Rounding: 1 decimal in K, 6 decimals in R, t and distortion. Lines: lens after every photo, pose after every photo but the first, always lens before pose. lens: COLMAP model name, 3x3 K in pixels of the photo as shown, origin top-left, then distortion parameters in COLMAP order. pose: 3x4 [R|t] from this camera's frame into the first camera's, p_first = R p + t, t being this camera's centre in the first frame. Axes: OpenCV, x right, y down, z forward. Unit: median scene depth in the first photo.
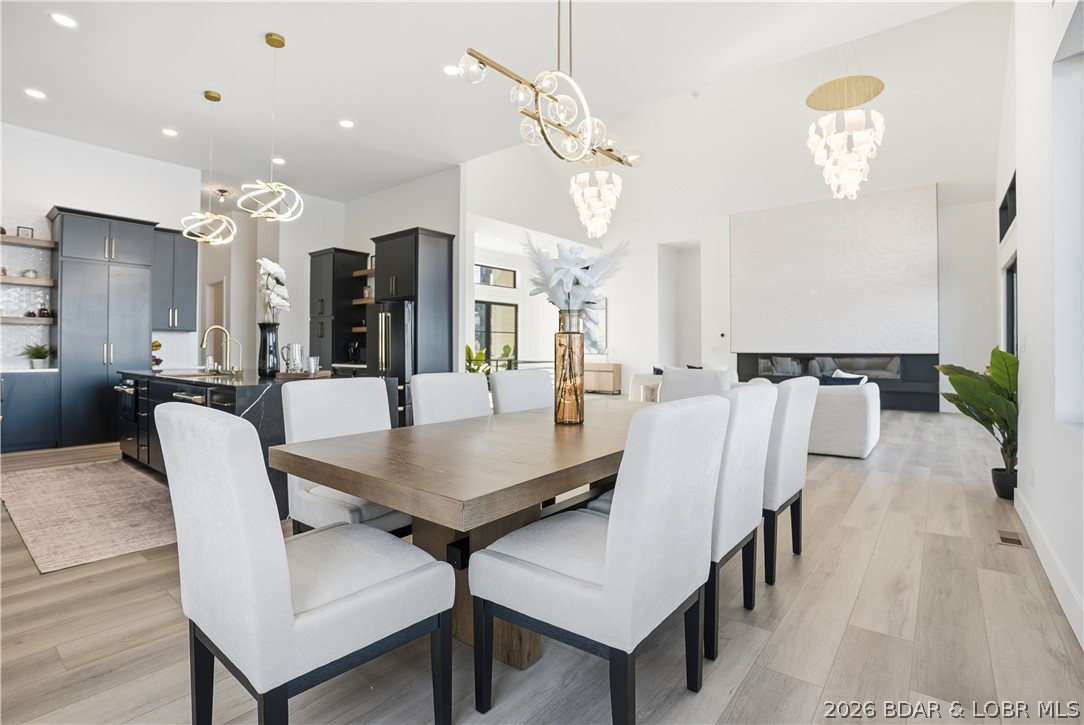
lens RADIAL K [[510.3, 0, 550.0], [0, 510.3, 351.4], [0, 0, 1]] dist [-0.087603, 0.024990]
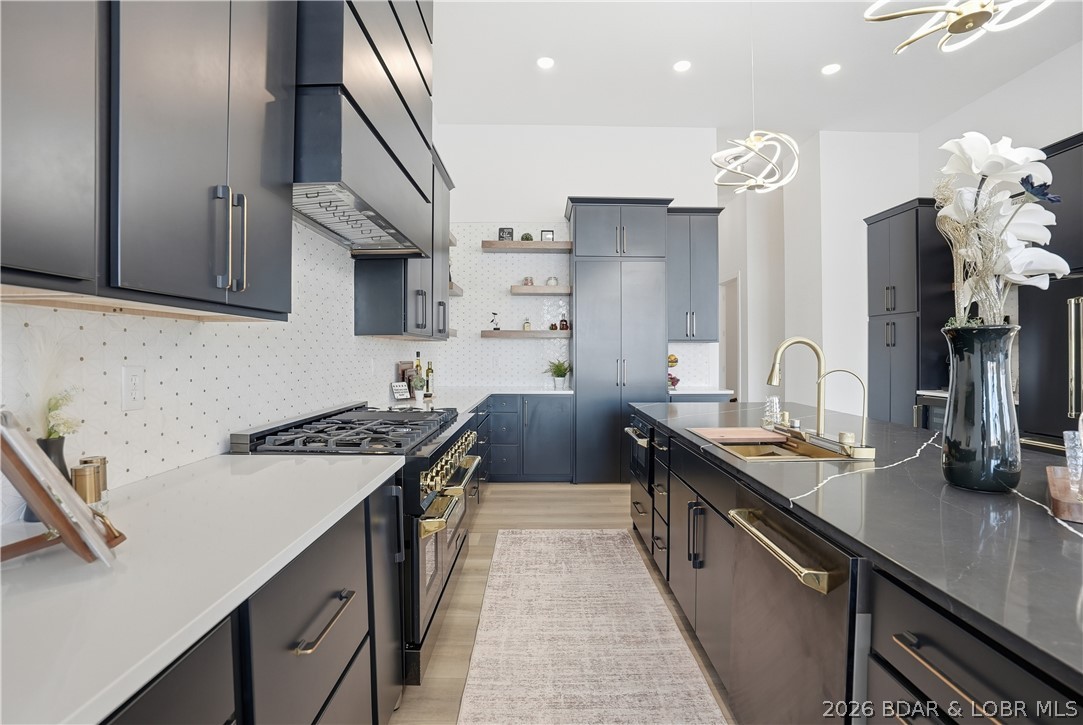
lens RADIAL K [[509.9, 0, 549.5], [0, 509.9, 351.4], [0, 0, 1]] dist [-0.087603, 0.024990]
pose [[0.620351, -0.003197, -0.784318, -0.333925], [0.000221, 0.999992, -0.003902, -0.027184], [0.784325, 0.002247, 0.620347, 0.386924]]
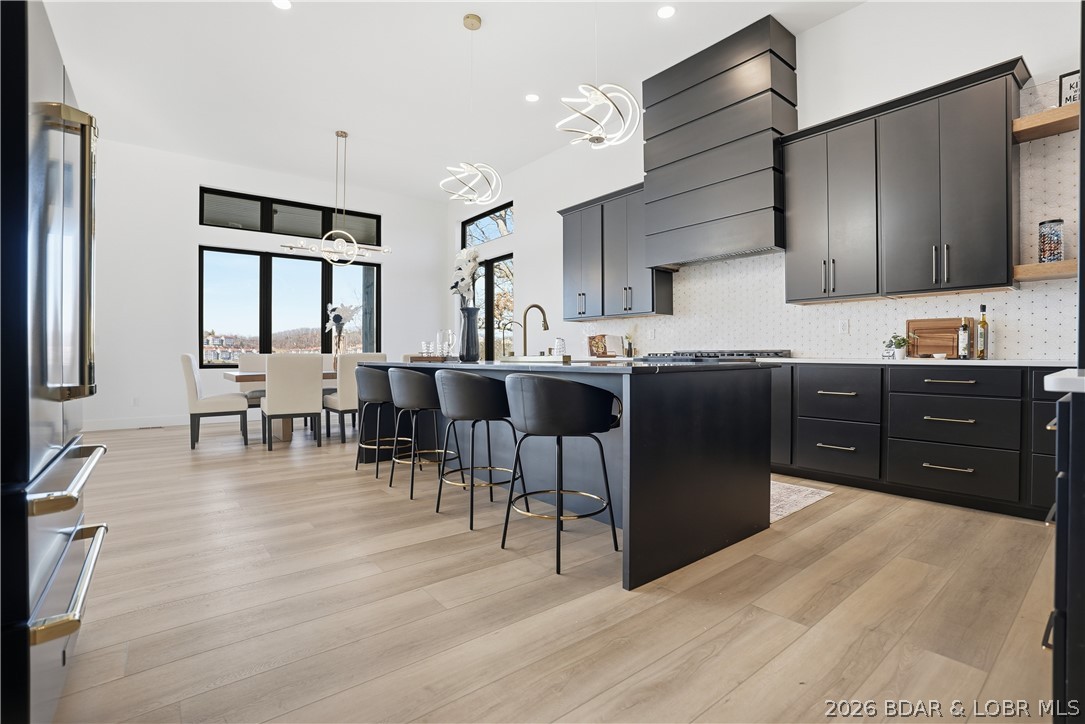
lens RADIAL K [[493.8, 0, 543.5], [0, 493.8, 351.1], [0, 0, 1]] dist [-0.015771, 0.000077]
pose [[-0.974491, 0.009788, 0.224214, -0.654817], [0.011667, 0.999907, 0.007056, 0.014562], [-0.224124, 0.009492, -0.974514, 1.355913]]
